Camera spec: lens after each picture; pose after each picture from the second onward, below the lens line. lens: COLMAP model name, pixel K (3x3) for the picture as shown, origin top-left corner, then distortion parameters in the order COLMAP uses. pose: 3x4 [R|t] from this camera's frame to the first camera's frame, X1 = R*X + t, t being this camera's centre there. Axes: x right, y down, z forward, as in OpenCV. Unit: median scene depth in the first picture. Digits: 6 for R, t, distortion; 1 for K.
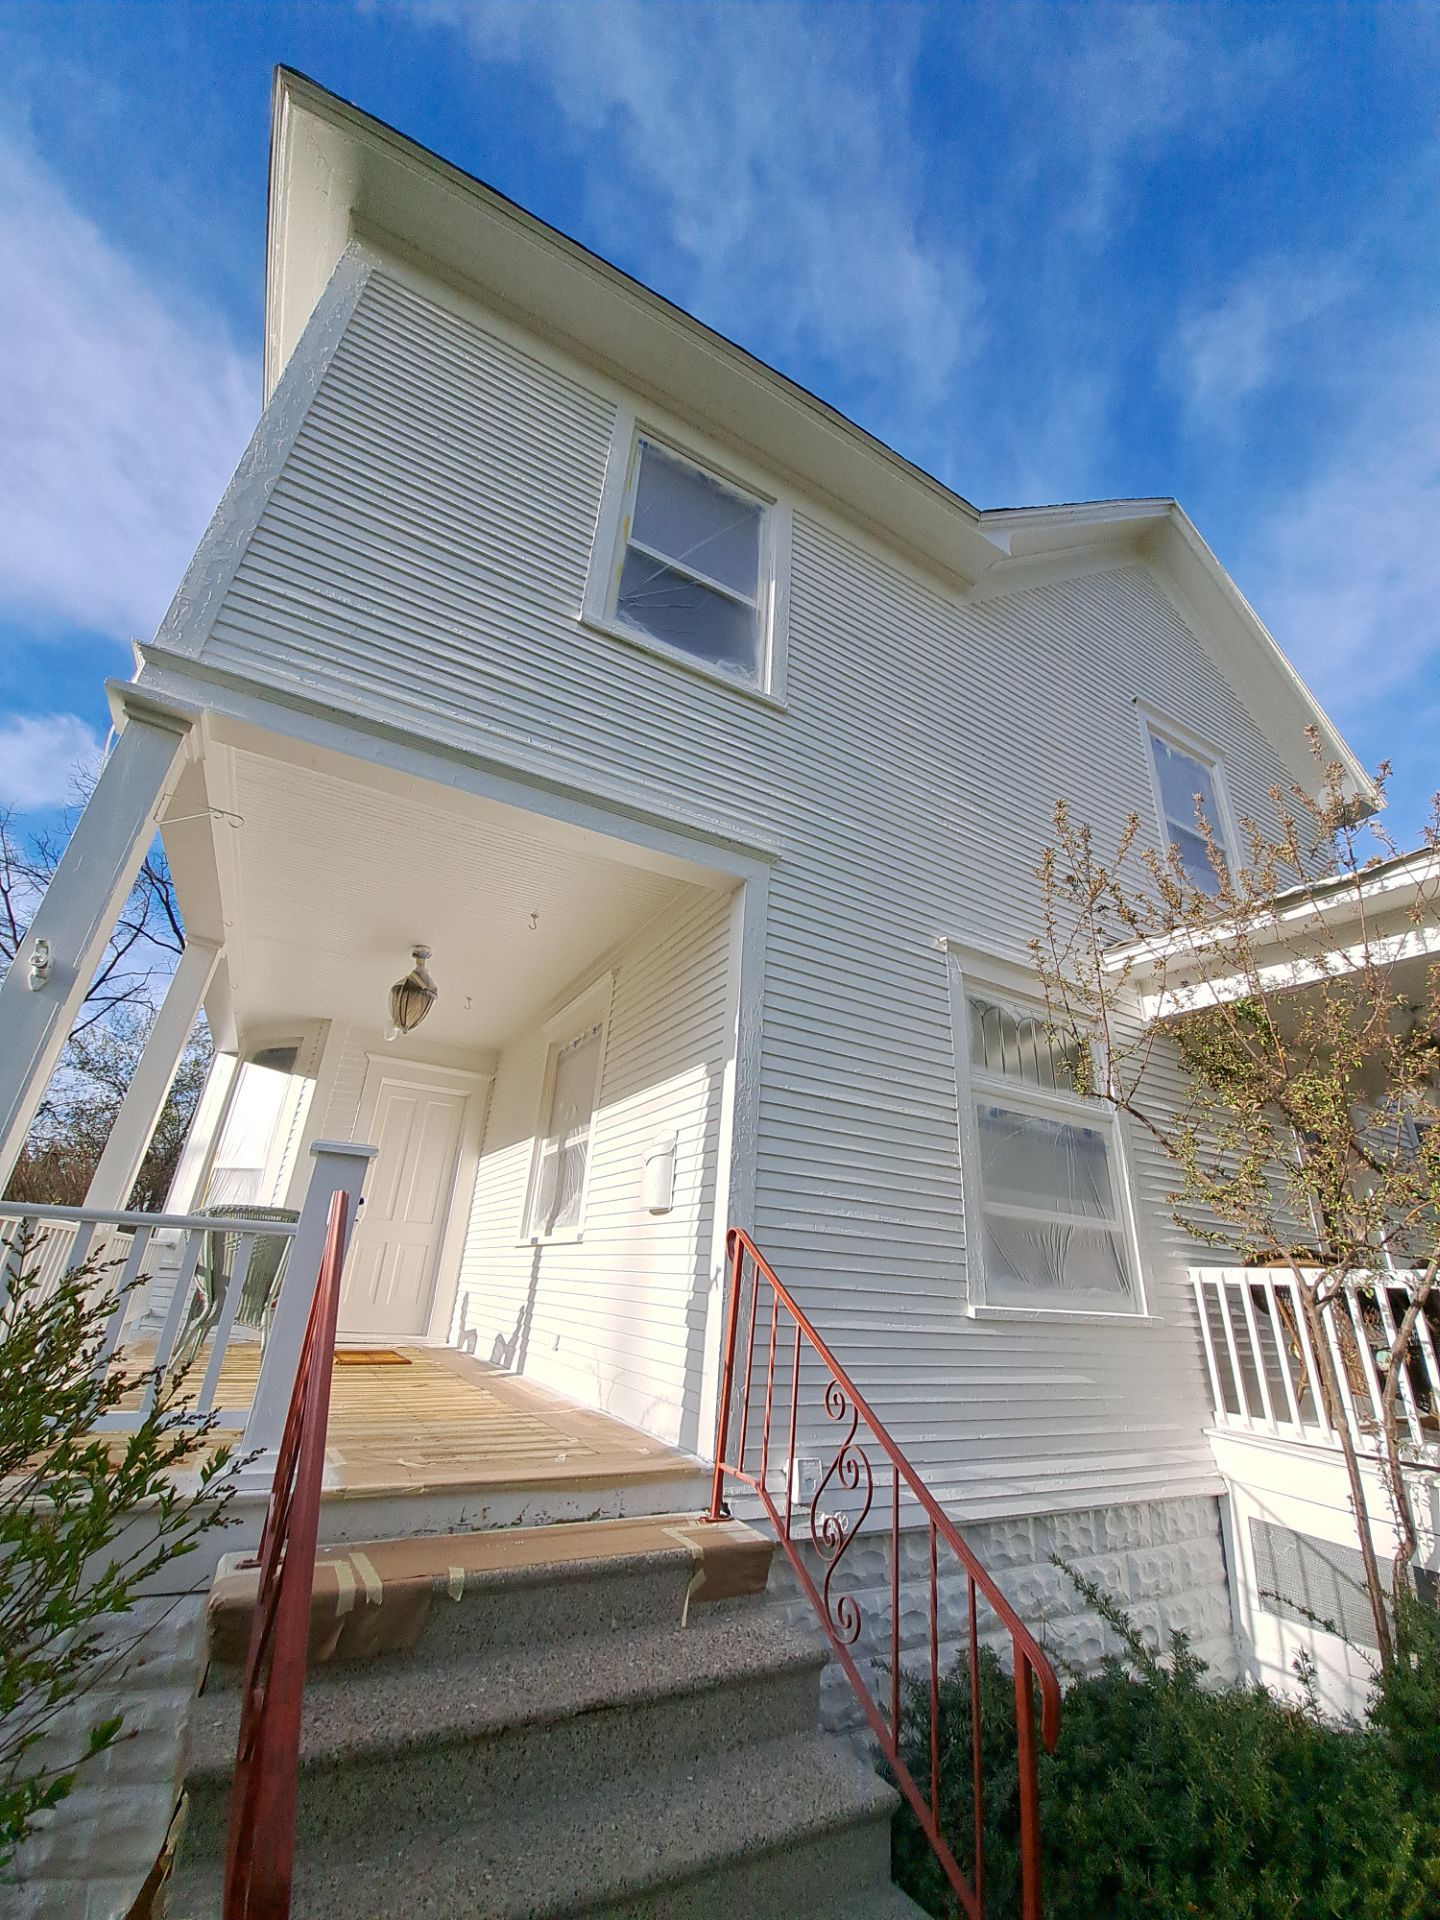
lens RADIAL K [[766.3, 0, 720.0], [0, 766.3, 960.0], [0, 0, 1]] dist [-0.000879, -0.000645]
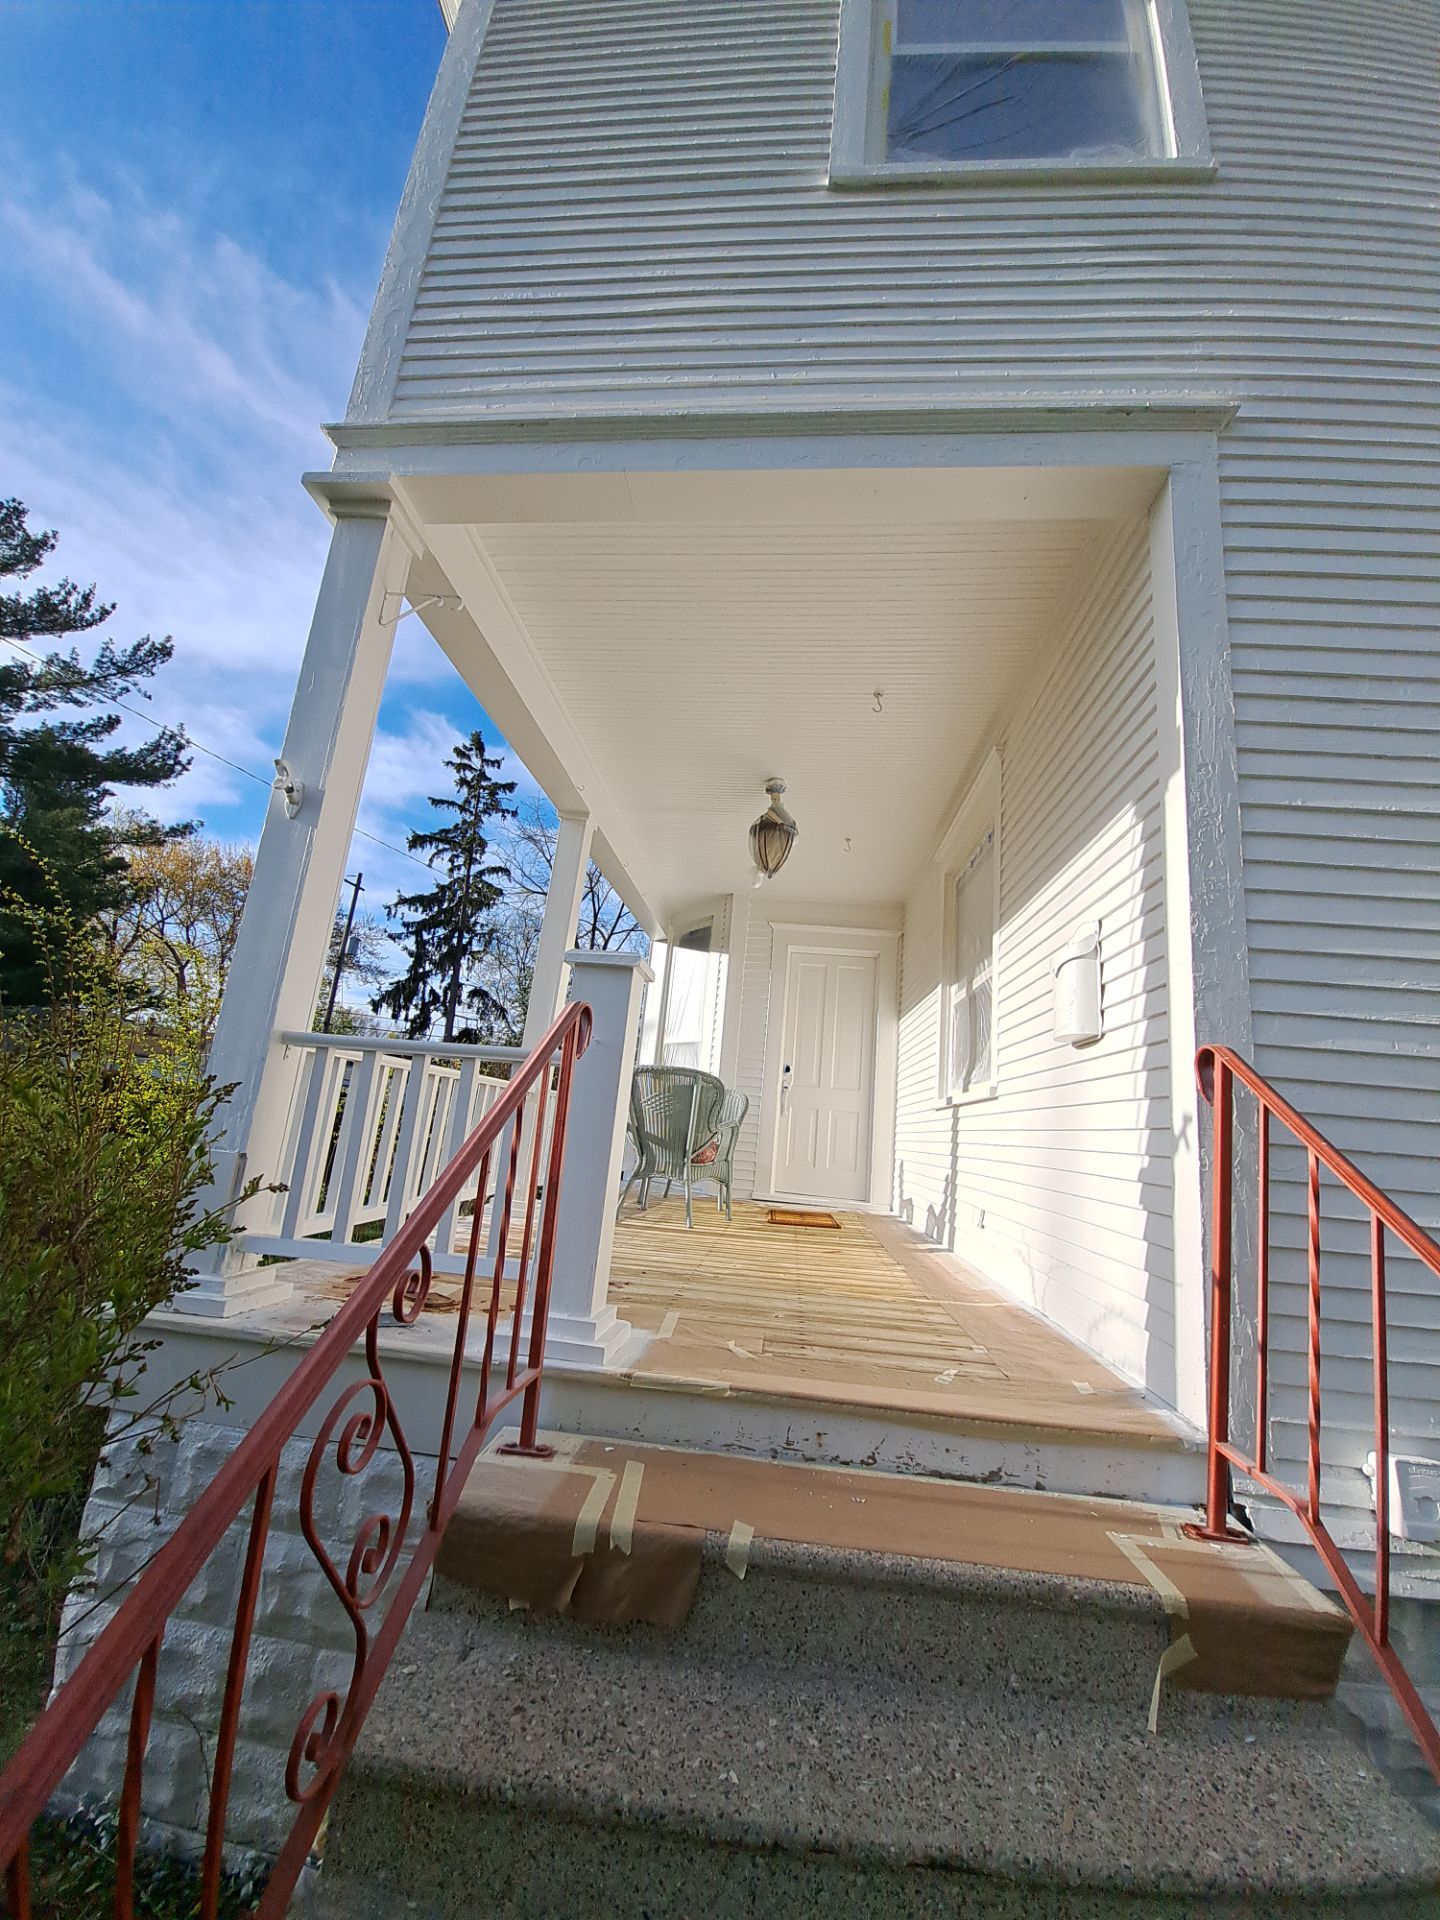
lens RADIAL K [[768.9, 0, 720.0], [0, 768.9, 960.0], [0, 0, 1]] dist [-0.000734, -0.008191]
pose [[0.832424, -0.104386, -0.544218, 0.029112], [0.180952, 0.979465, 0.088911, 0.154010], [0.523762, -0.172489, 0.834219, 0.315617]]
